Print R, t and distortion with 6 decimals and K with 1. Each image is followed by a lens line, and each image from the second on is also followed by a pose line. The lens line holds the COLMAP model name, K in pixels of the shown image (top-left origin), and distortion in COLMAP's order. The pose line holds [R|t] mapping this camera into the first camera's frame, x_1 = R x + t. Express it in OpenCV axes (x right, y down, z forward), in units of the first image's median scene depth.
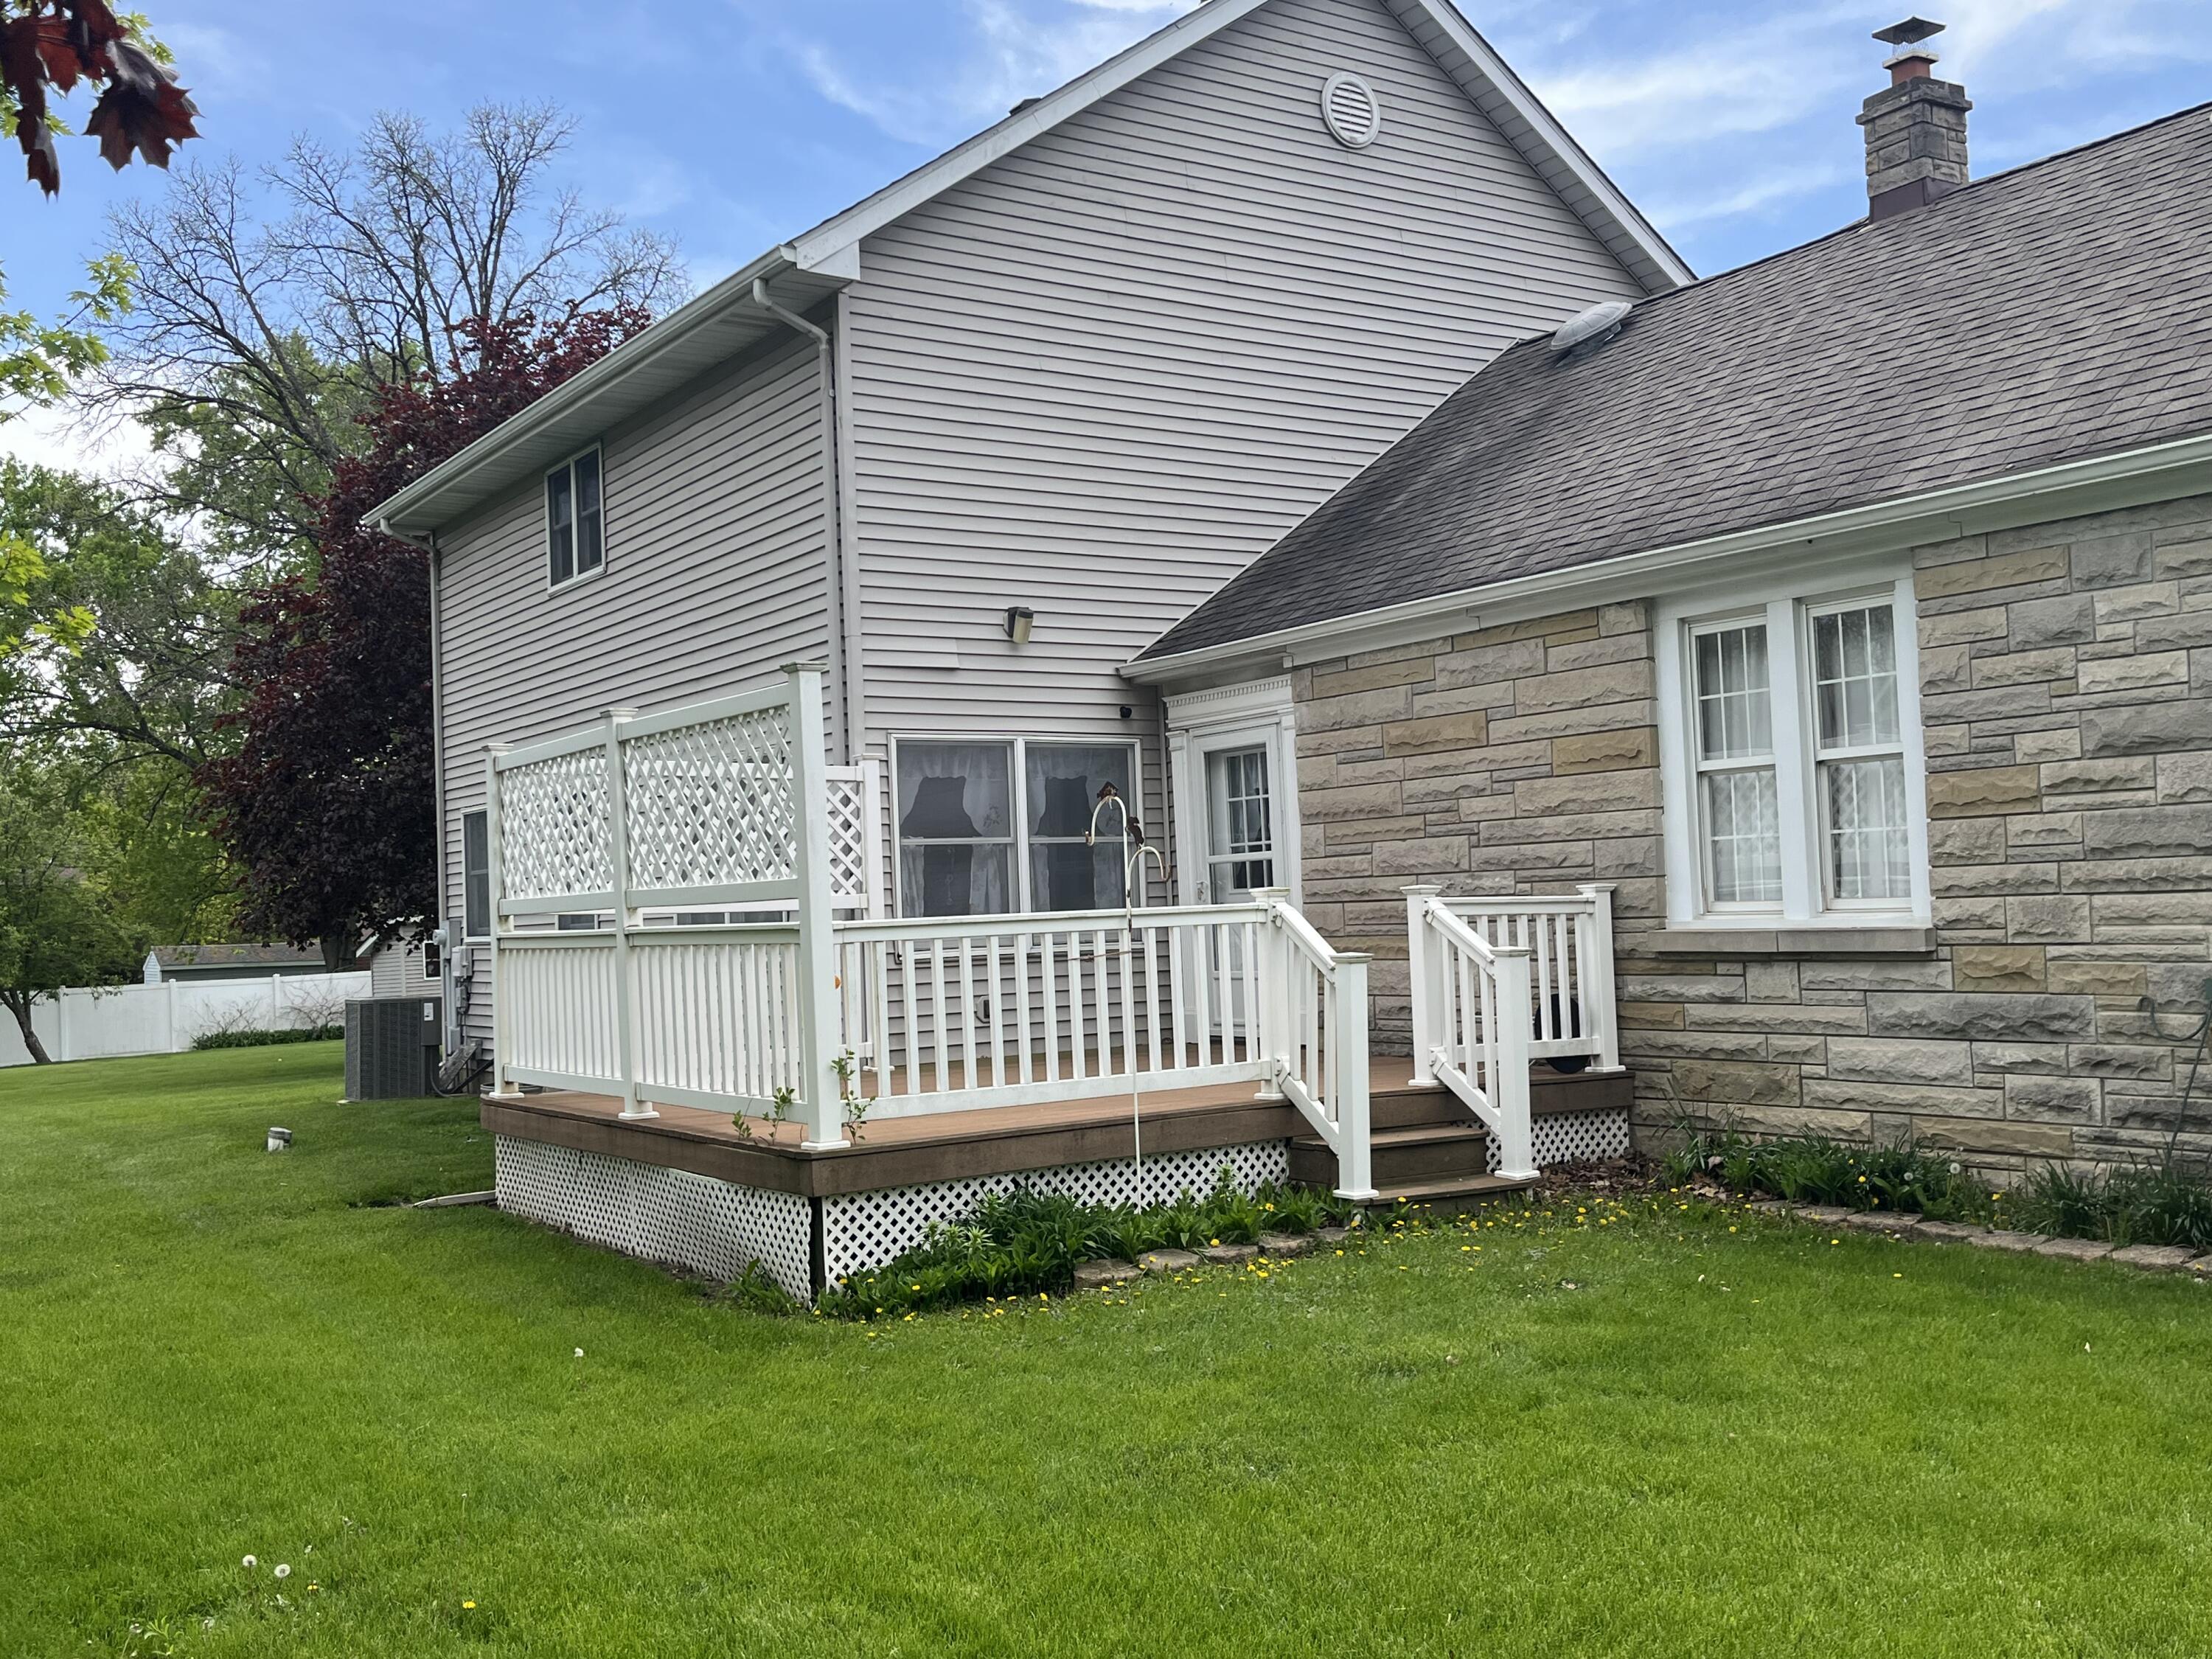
lens RADIAL K [[2132.1, 0, 1099.4], [0, 2132.1, 821.3], [0, 0, 1]] dist [0.074739, -0.106588]
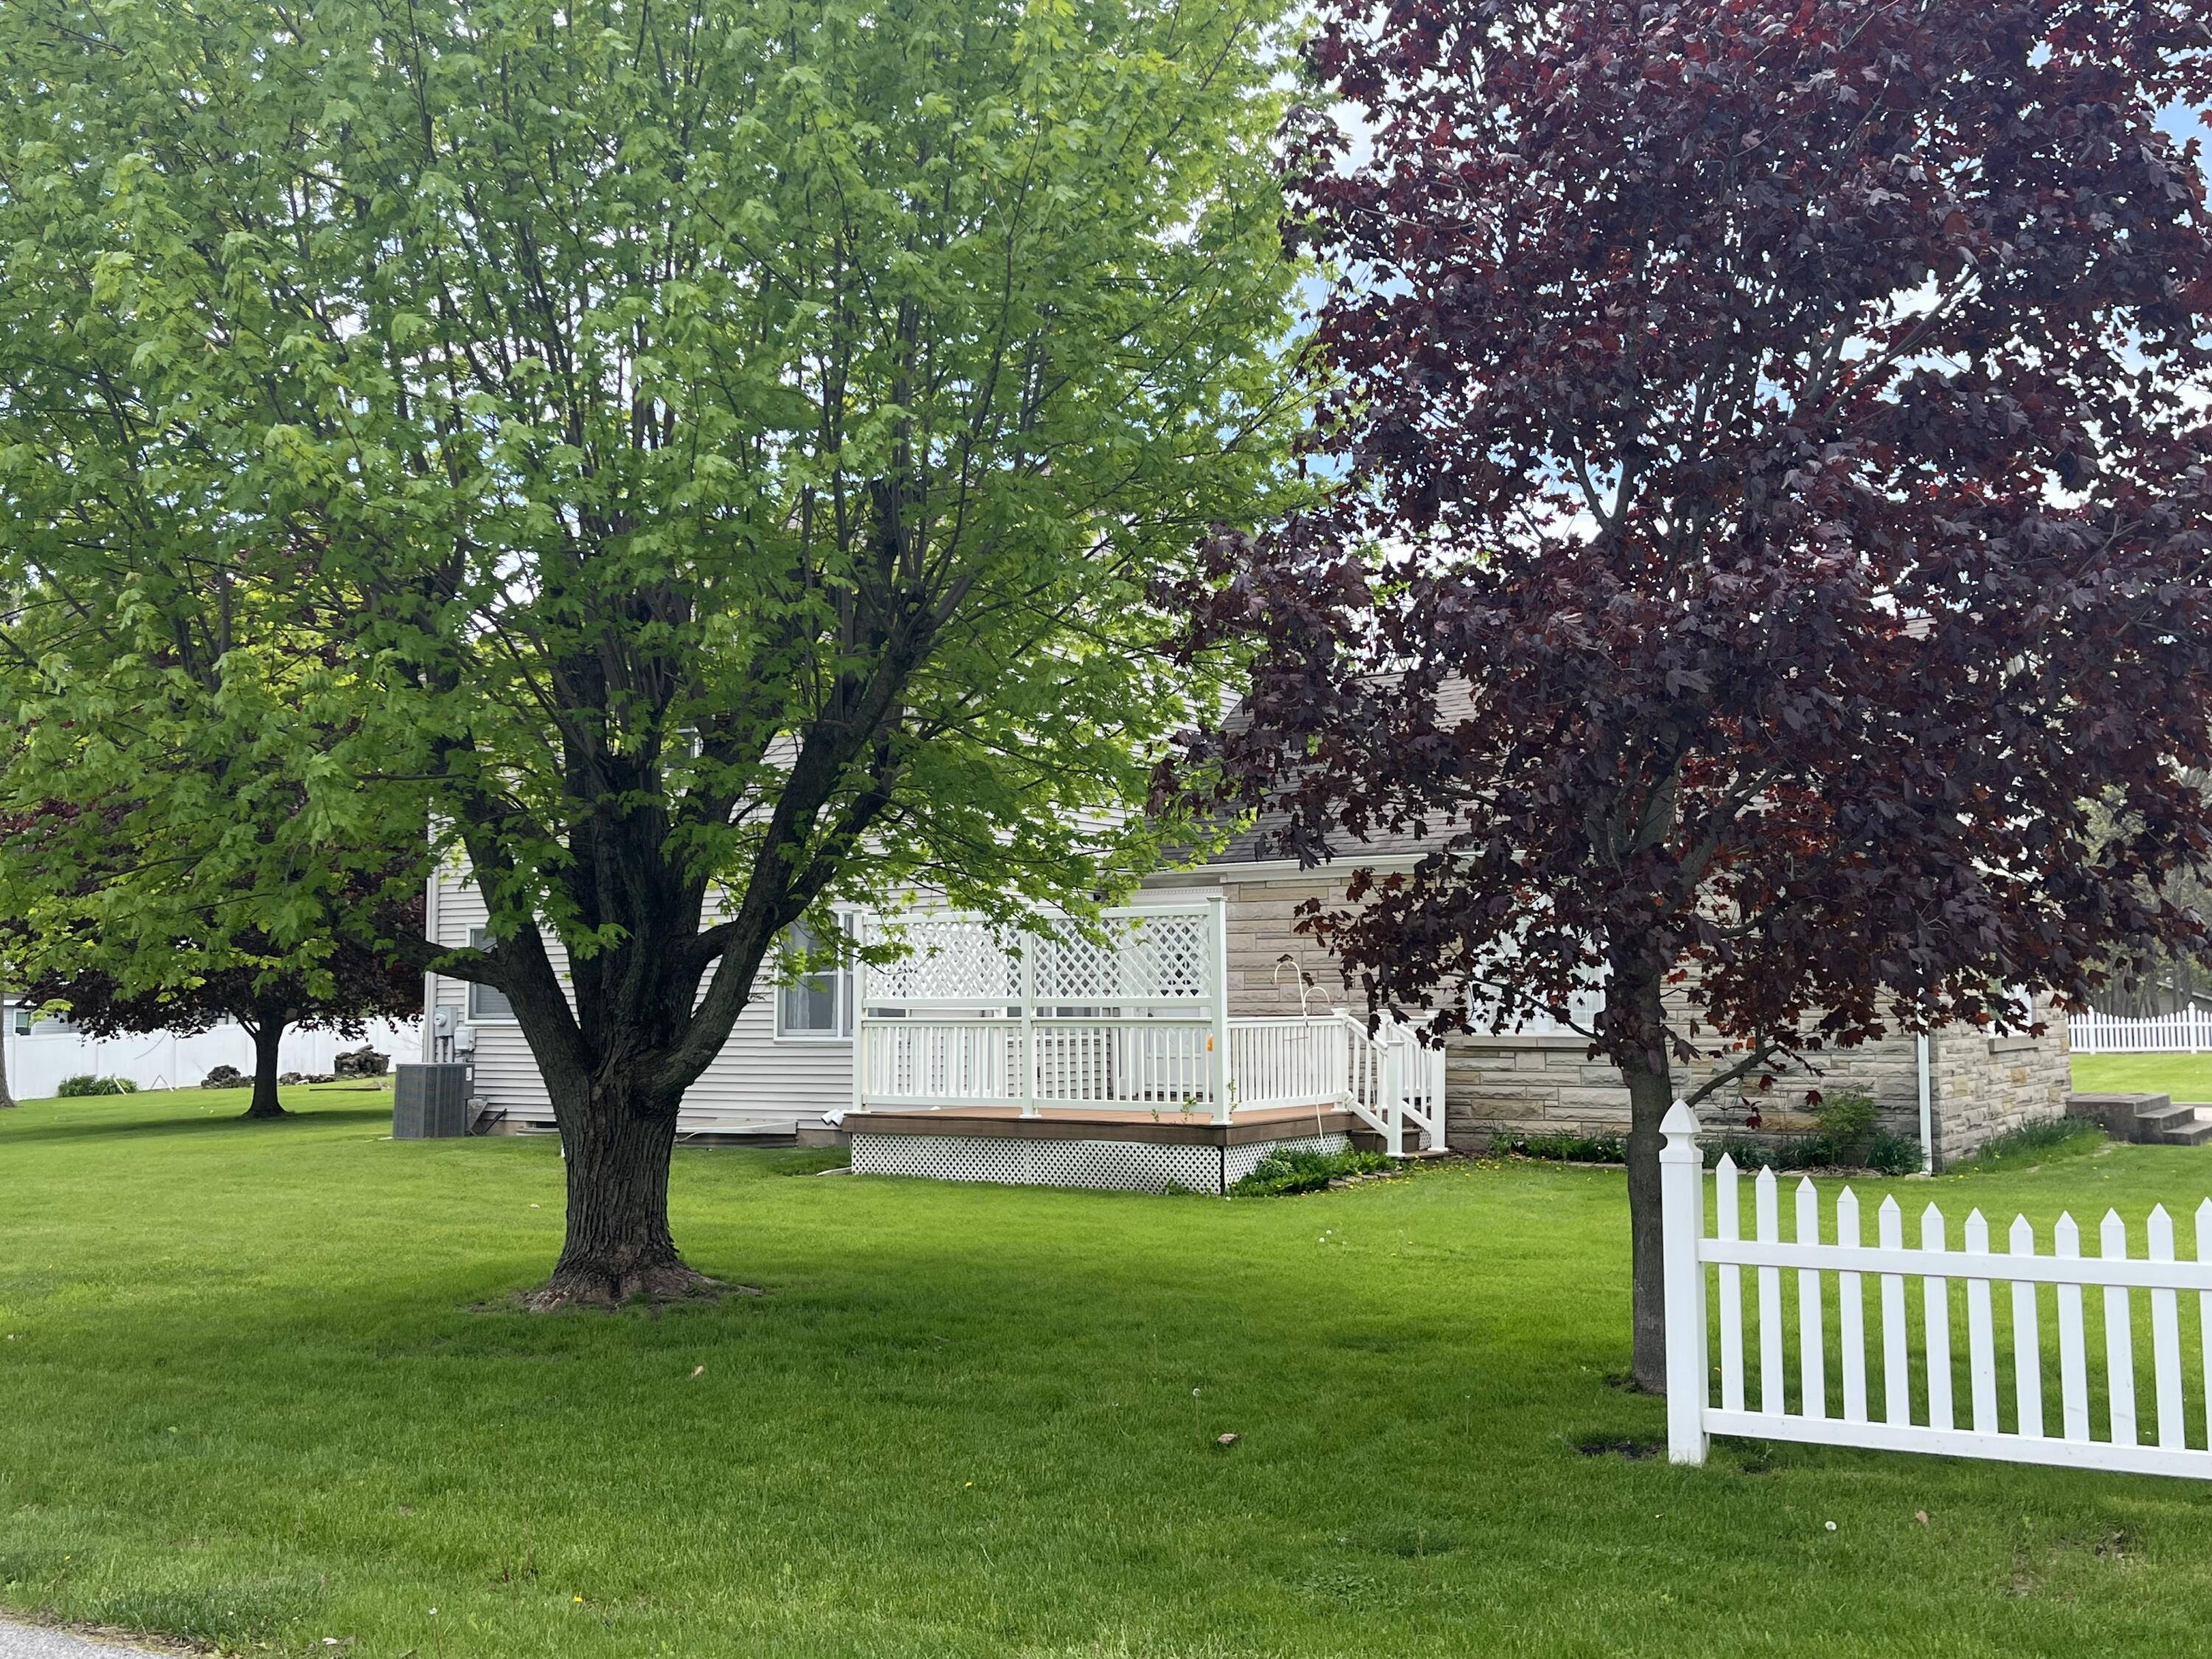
lens RADIAL K [[2153.2, 0, 1074.8], [0, 2153.2, 856.1], [0, 0, 1]] dist [0.092949, -0.129646]
pose [[0.916047, 0.062413, 0.396184, -0.887202], [-0.047830, 0.997768, -0.046591, -0.005283], [-0.398208, 0.023730, 0.916988, -0.722015]]
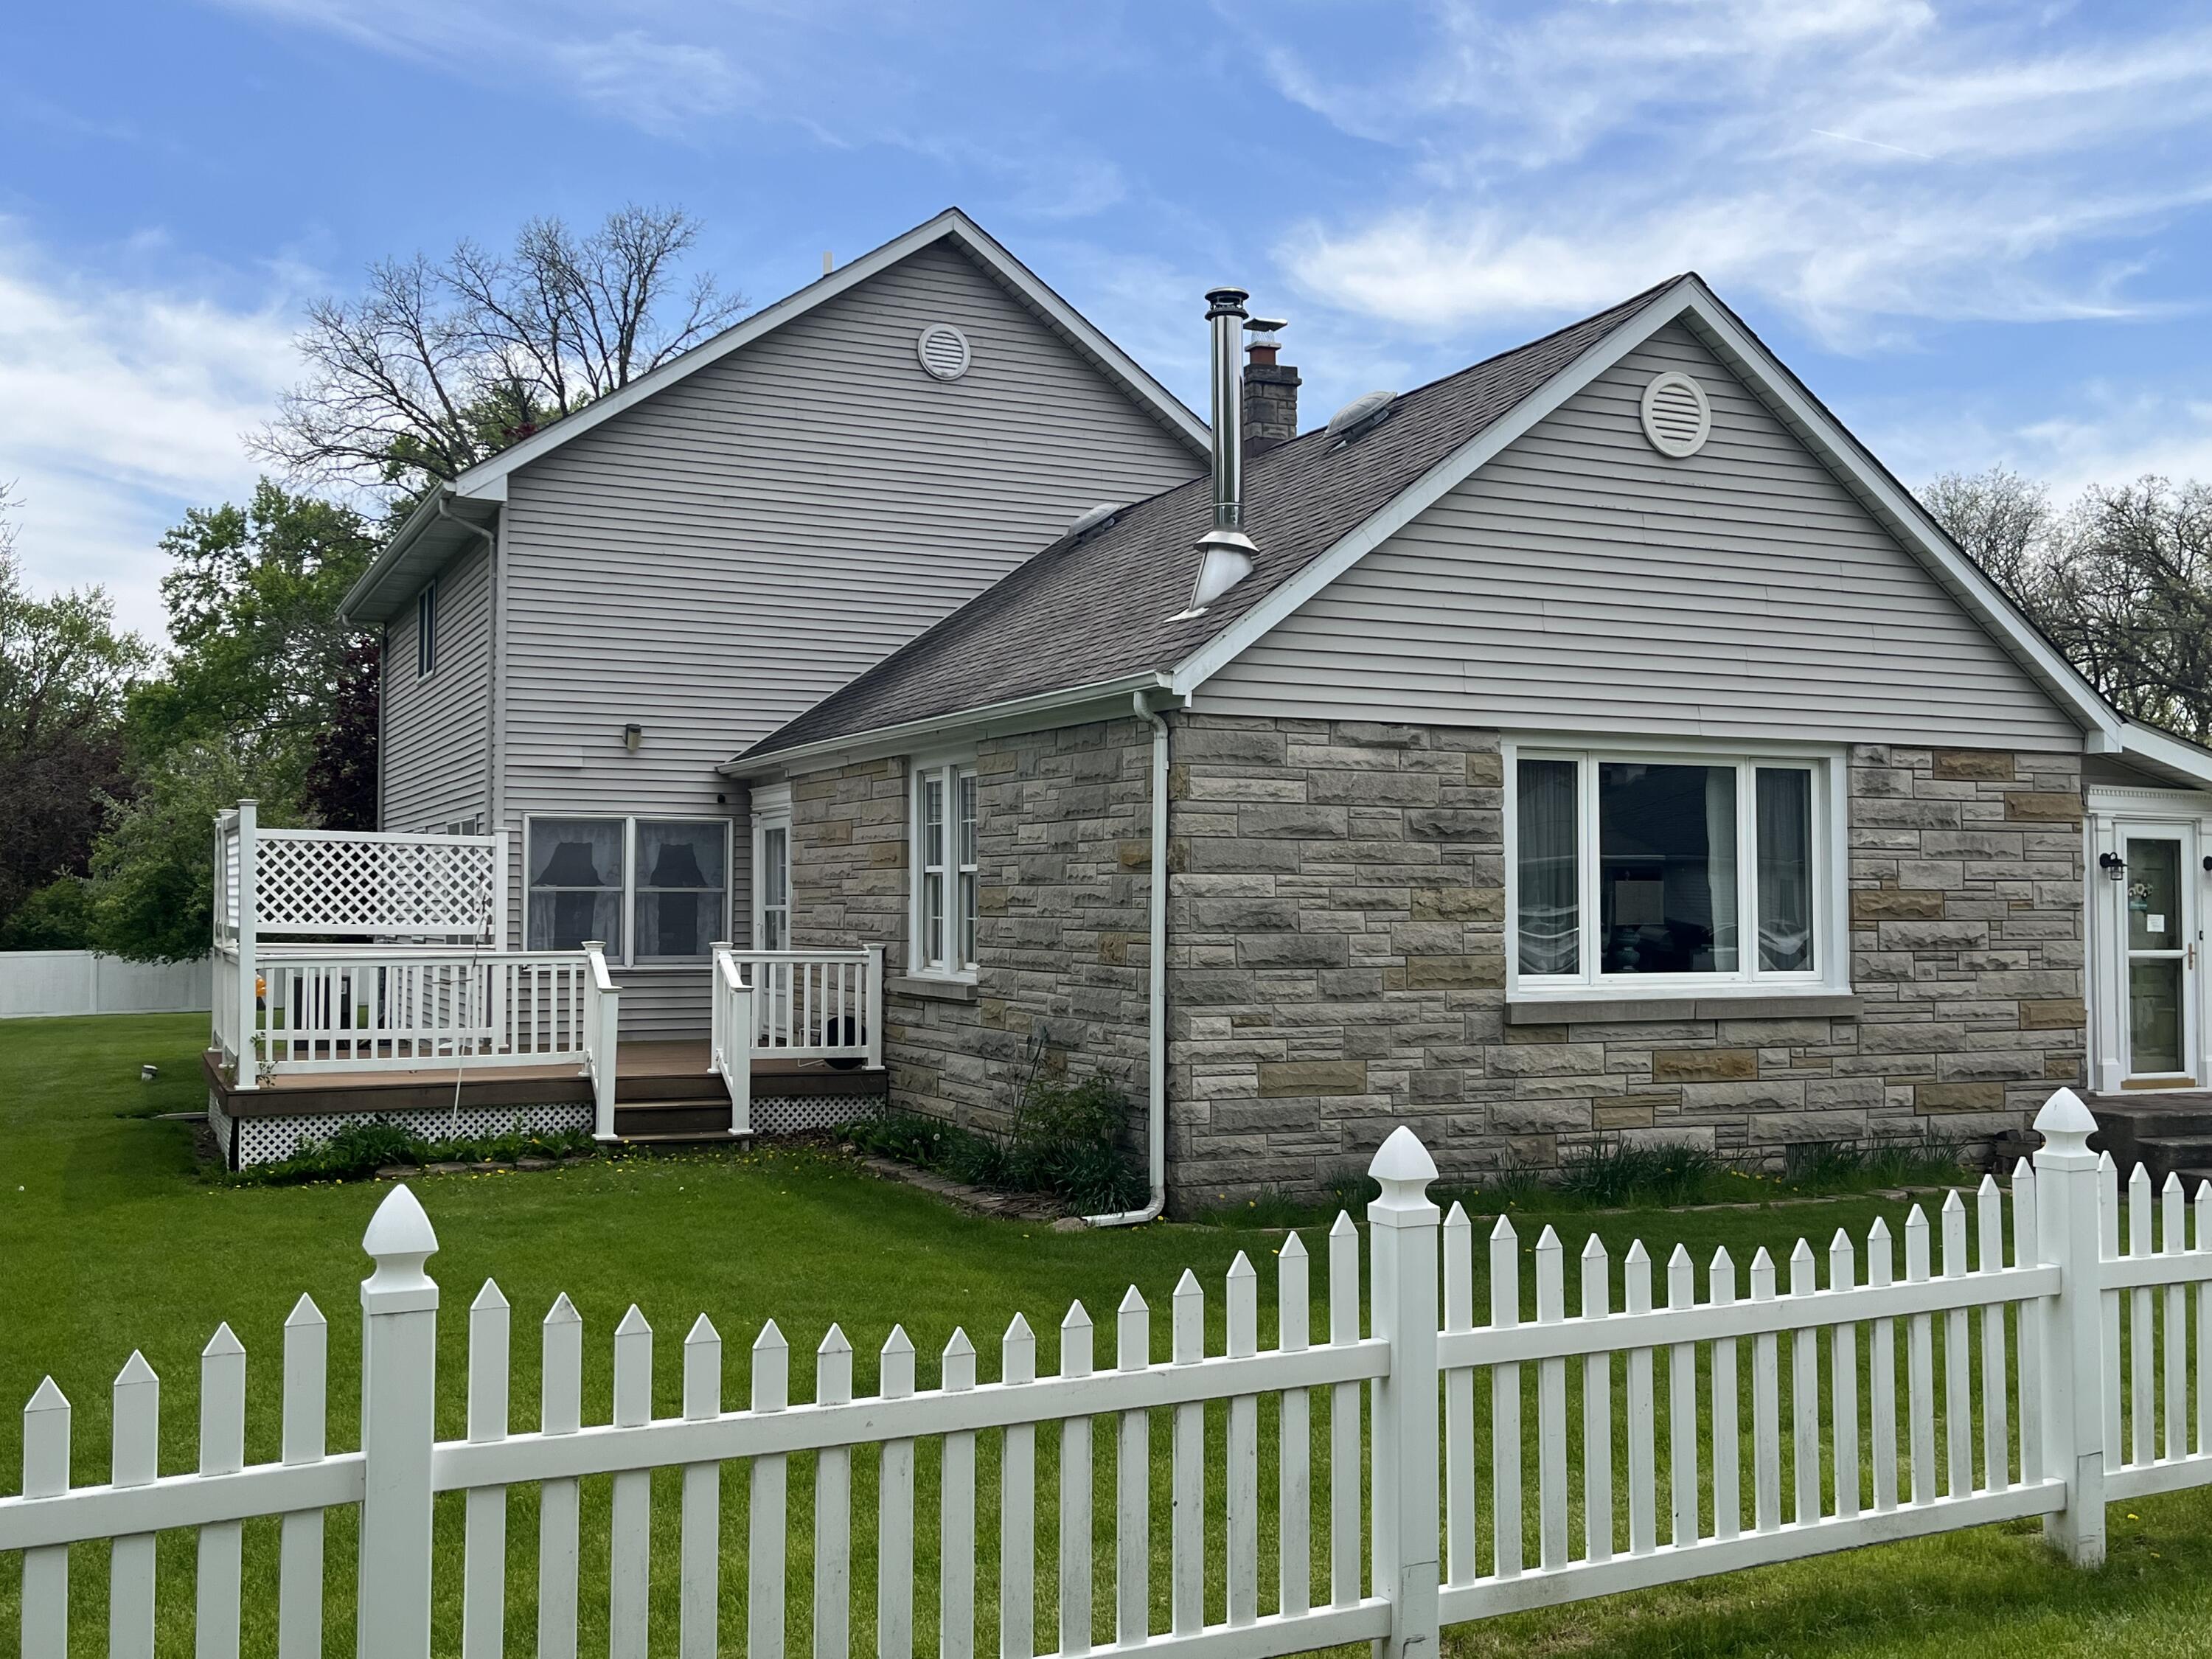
lens RADIAL K [[2163.3, 0, 1172.0], [0, 2163.3, 829.0], [0, 0, 1]] dist [0.001543, -0.007849]
pose [[0.990656, 0.035063, -0.131799, 0.637639], [-0.033489, 0.999339, 0.014139, -0.079673], [0.132208, -0.009593, 0.991176, -0.467994]]
